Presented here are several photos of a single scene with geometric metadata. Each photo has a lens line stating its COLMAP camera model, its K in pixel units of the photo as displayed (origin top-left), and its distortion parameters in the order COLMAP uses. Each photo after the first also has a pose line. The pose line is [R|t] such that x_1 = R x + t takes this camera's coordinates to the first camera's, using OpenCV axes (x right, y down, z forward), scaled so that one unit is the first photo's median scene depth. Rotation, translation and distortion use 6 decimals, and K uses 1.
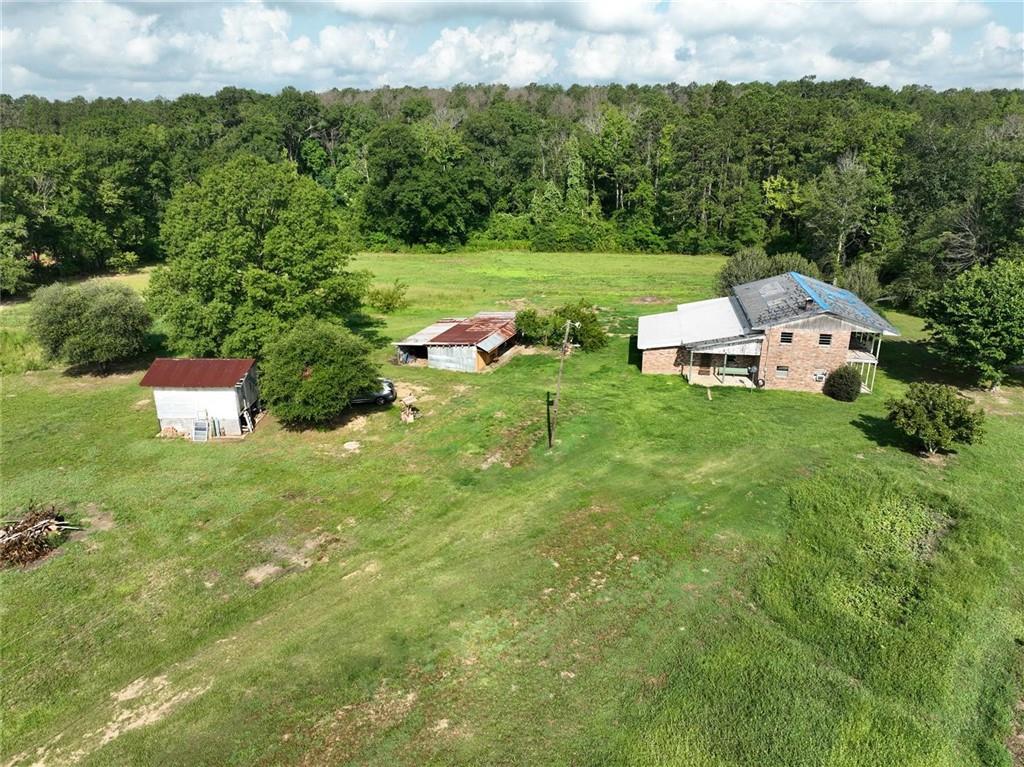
lens RADIAL K [[721.4, 0, 512.0], [0, 721.4, 383.5], [0, 0, 1]] dist [0.004601, 0.011447]
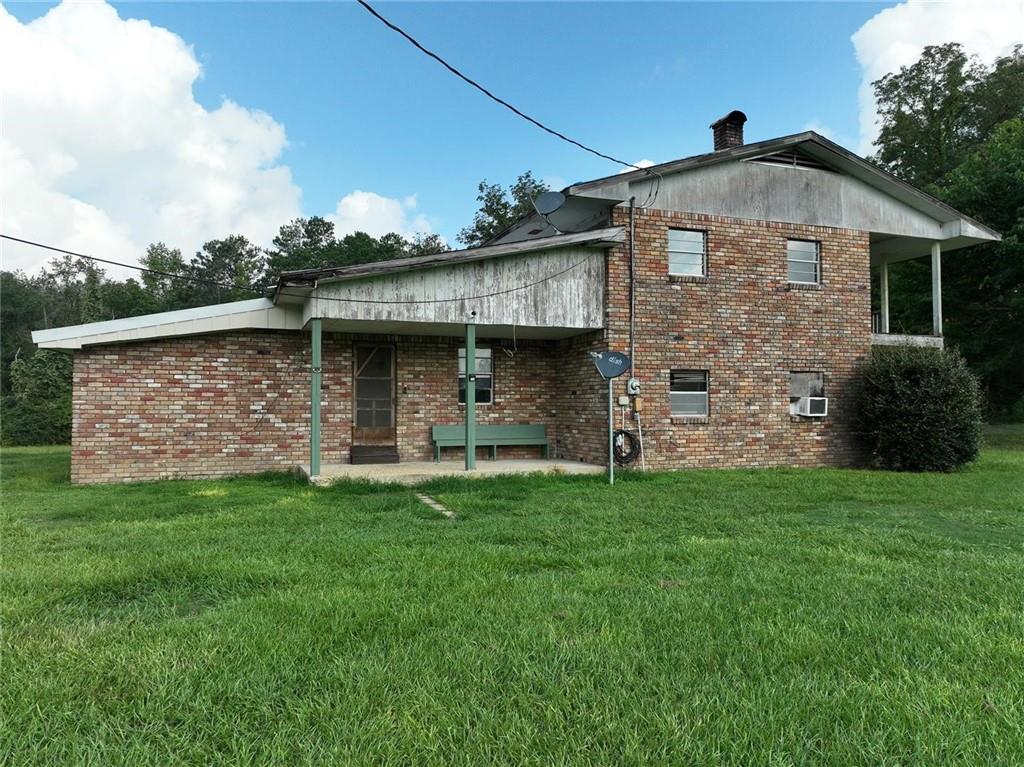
lens RADIAL K [[723.1, 0, 512.0], [0, 723.1, 383.5], [0, 0, 1]] dist [0.003796, 0.008036]
pose [[0.862635, 0.012918, 0.505663, 0.165648], [0.174485, 0.930715, -0.321440, 0.041057], [-0.474781, 0.365516, 0.800613, 0.696551]]
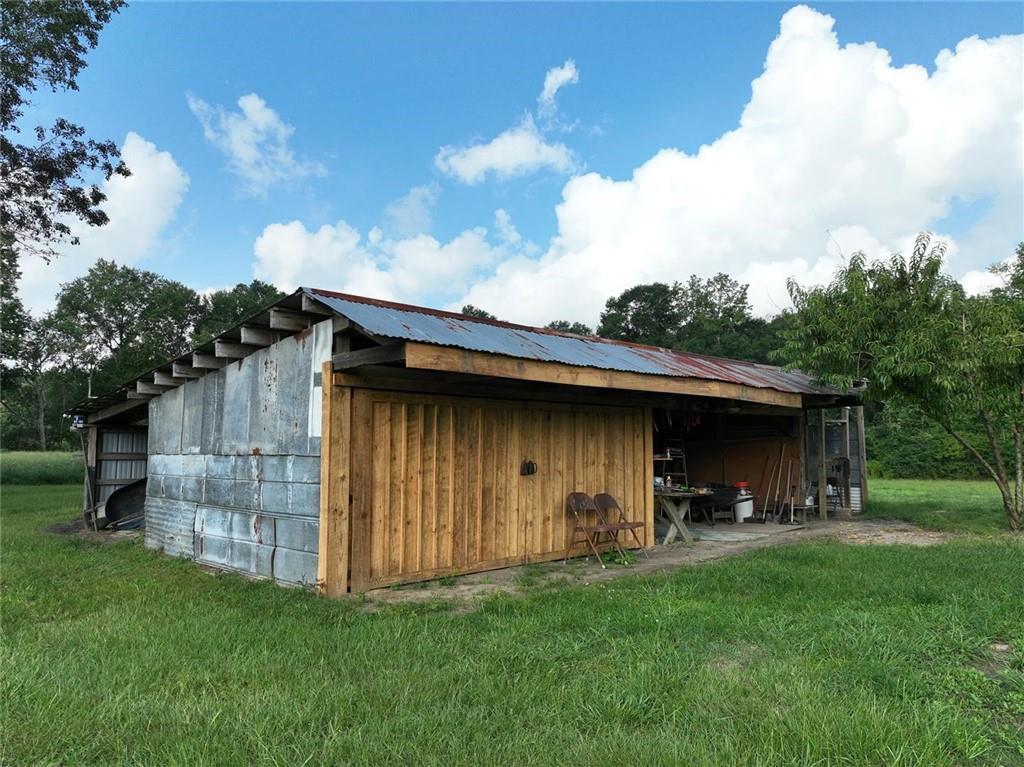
lens RADIAL K [[723.1, 0, 512.0], [0, 723.1, 383.5], [0, 0, 1]] dist [0.003796, 0.008036]
pose [[0.904843, -0.036387, -0.424188, 0.016374], [-0.140845, 0.914657, -0.378899, -0.006943], [0.401774, 0.402589, 0.822496, 0.832223]]
